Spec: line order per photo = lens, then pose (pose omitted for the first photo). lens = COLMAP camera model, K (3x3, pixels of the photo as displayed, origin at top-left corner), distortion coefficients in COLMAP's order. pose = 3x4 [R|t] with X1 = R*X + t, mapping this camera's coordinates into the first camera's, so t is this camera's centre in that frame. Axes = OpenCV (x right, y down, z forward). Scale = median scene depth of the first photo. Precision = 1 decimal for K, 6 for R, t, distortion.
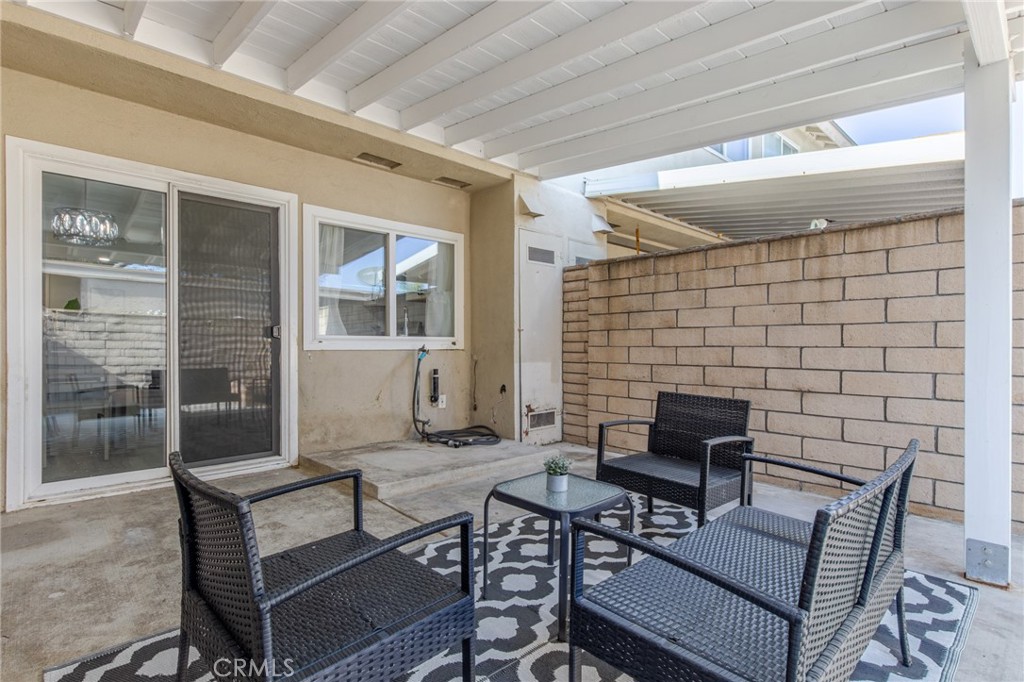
lens RADIAL K [[472.6, 0, 510.8], [0, 472.6, 345.4], [0, 0, 1]] dist [-0.000635, -0.000906]
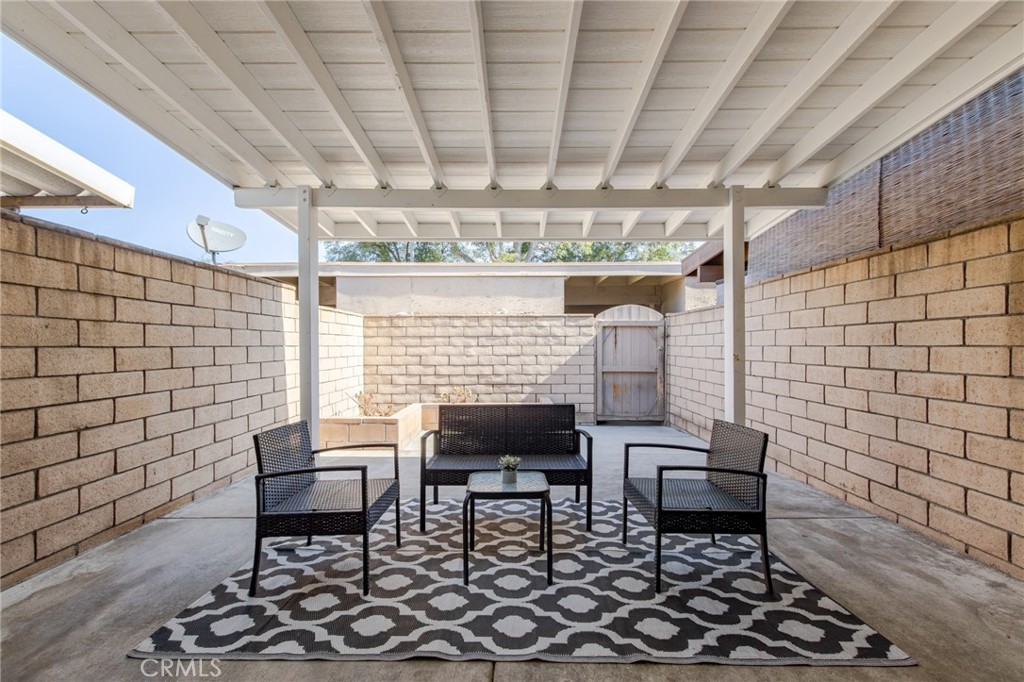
lens RADIAL K [[472.6, 0, 510.8], [0, 472.6, 345.4], [0, 0, 1]] dist [-0.000635, -0.000906]
pose [[-0.718877, -0.006172, 0.695110, -0.476330], [-0.003559, 0.999980, 0.005199, -0.054407], [-0.695128, 0.001264, -0.718885, 1.092948]]
